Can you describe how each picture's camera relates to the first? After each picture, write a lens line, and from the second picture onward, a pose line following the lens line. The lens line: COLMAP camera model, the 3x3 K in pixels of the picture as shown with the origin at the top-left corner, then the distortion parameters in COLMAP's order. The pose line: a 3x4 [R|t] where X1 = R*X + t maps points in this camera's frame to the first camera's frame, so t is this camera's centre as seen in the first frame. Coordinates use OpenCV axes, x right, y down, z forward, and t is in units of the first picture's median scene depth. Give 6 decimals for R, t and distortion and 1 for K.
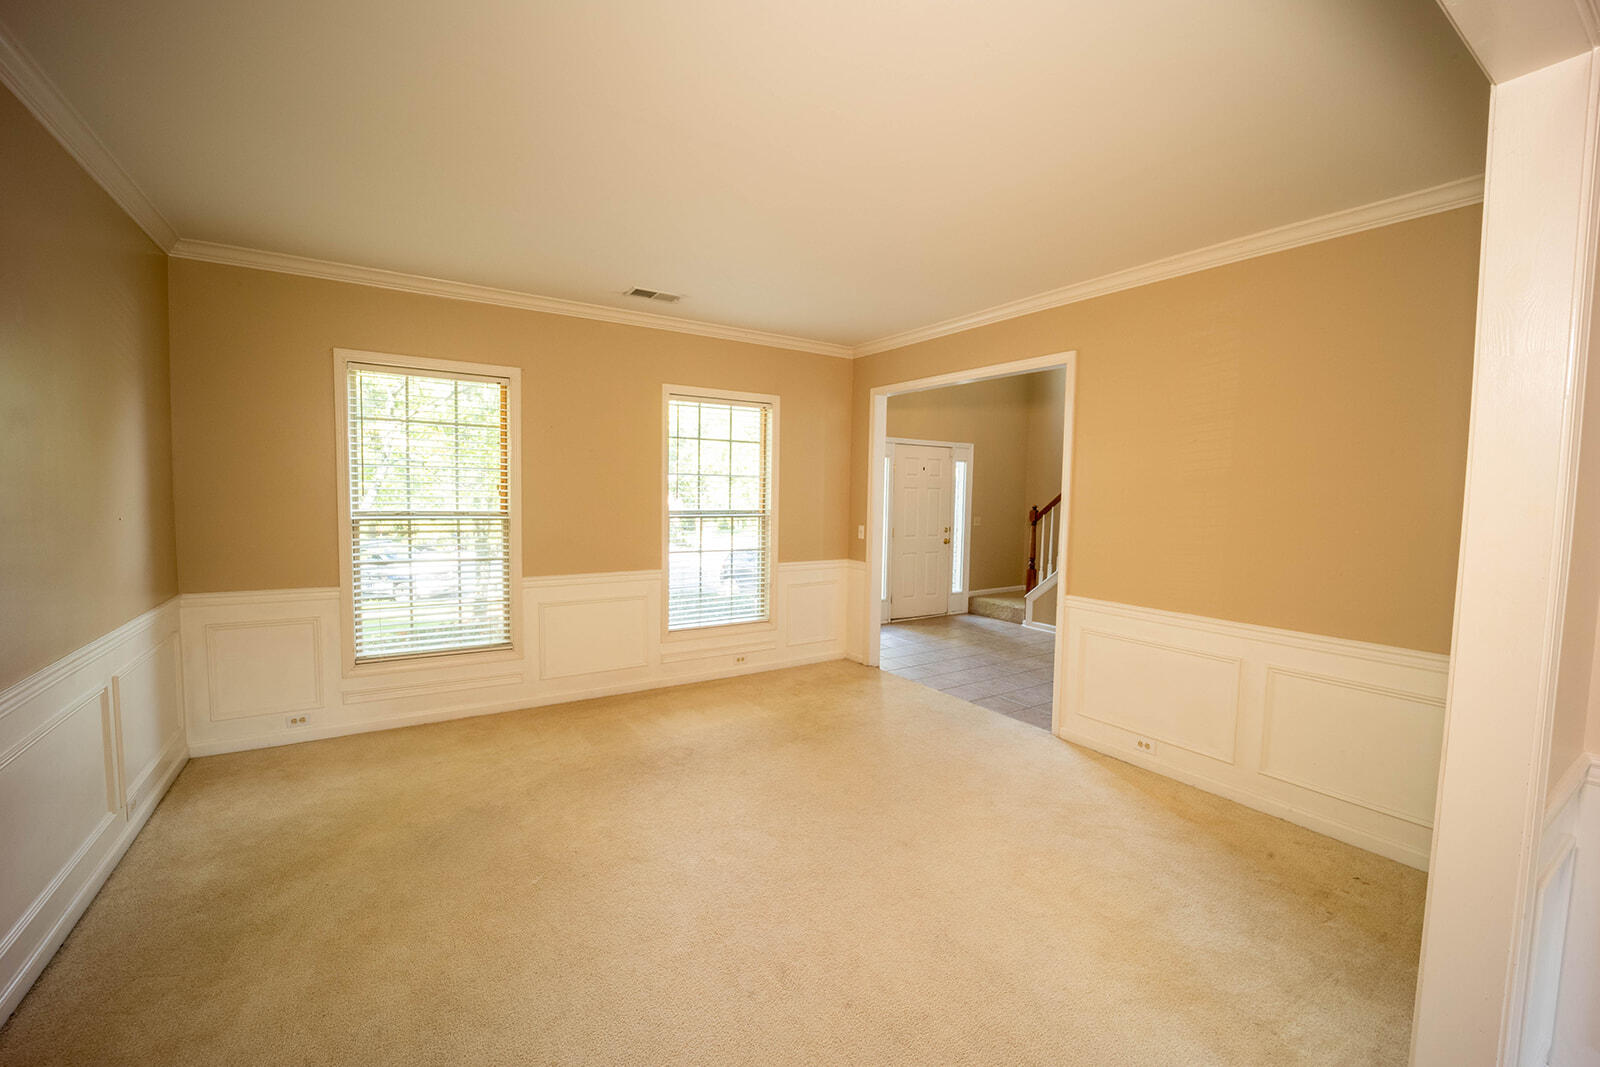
lens RADIAL K [[650.9, 0, 793.5], [0, 650.9, 532.6], [0, 0, 1]] dist [-0.003709, -0.000355]
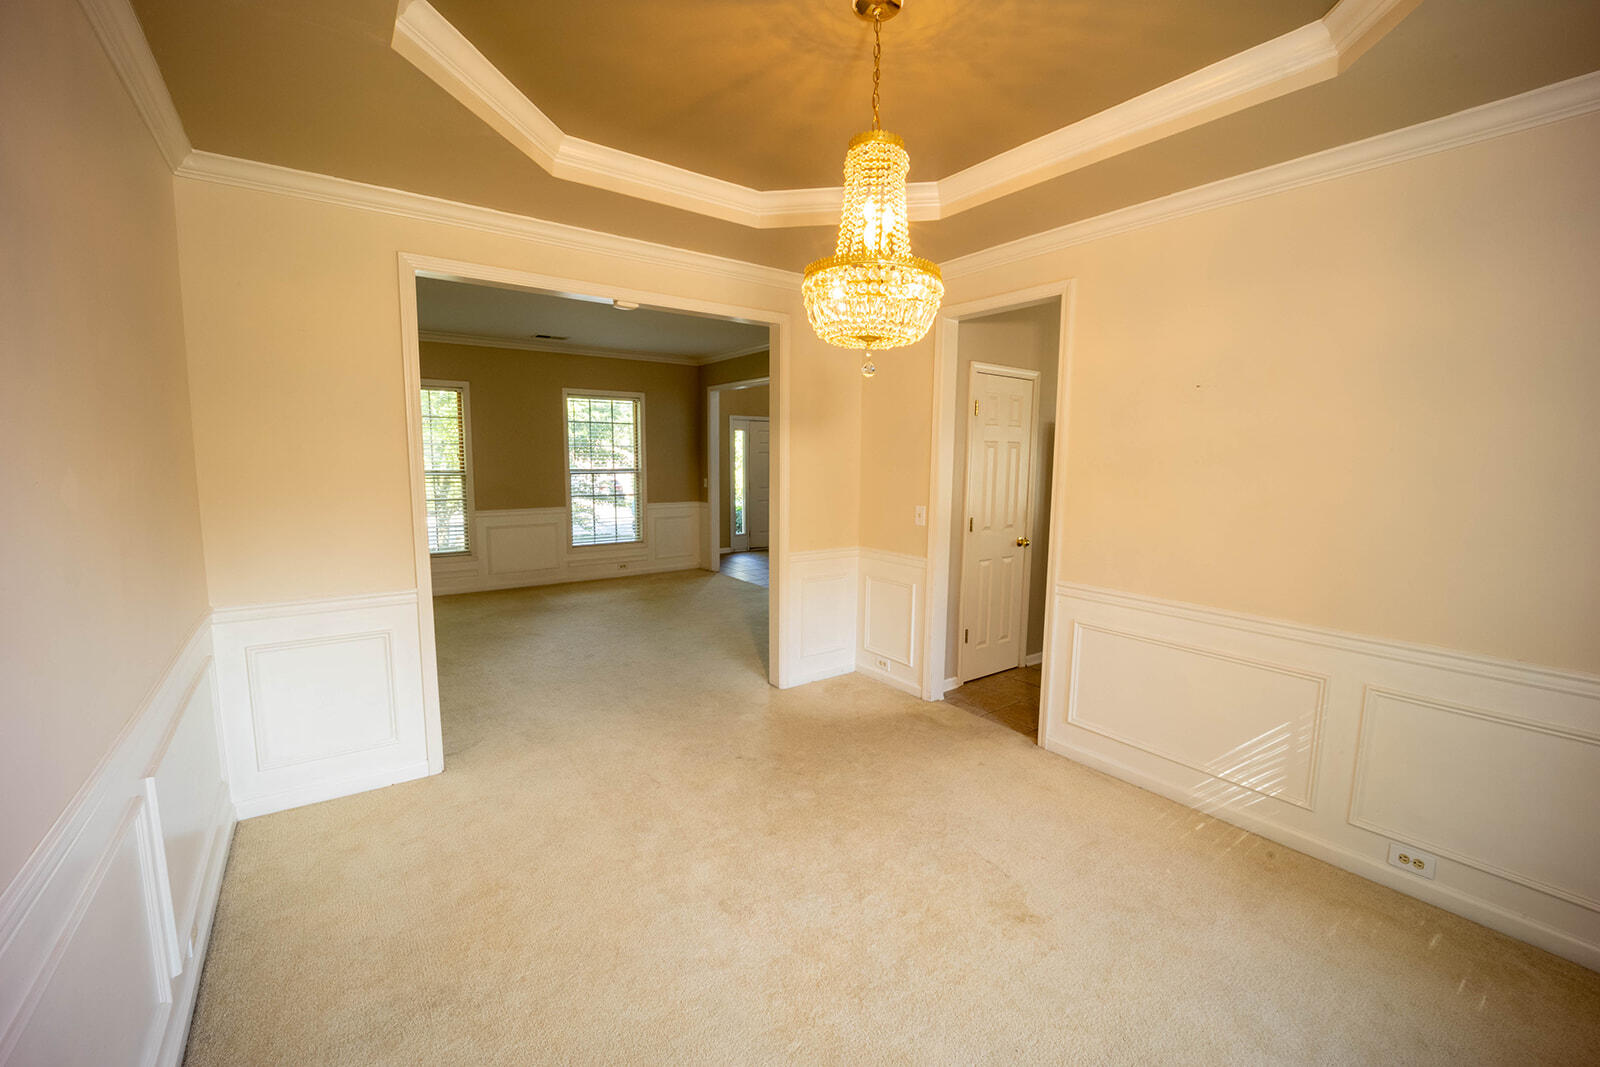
lens RADIAL K [[650.9, 0, 793.5], [0, 650.9, 532.6], [0, 0, 1]] dist [-0.003709, -0.000355]
pose [[0.998320, -0.016168, 0.055647, 0.240544], [0.013202, 0.998494, 0.053253, 0.039911], [-0.056424, -0.052429, 0.997029, -0.562558]]
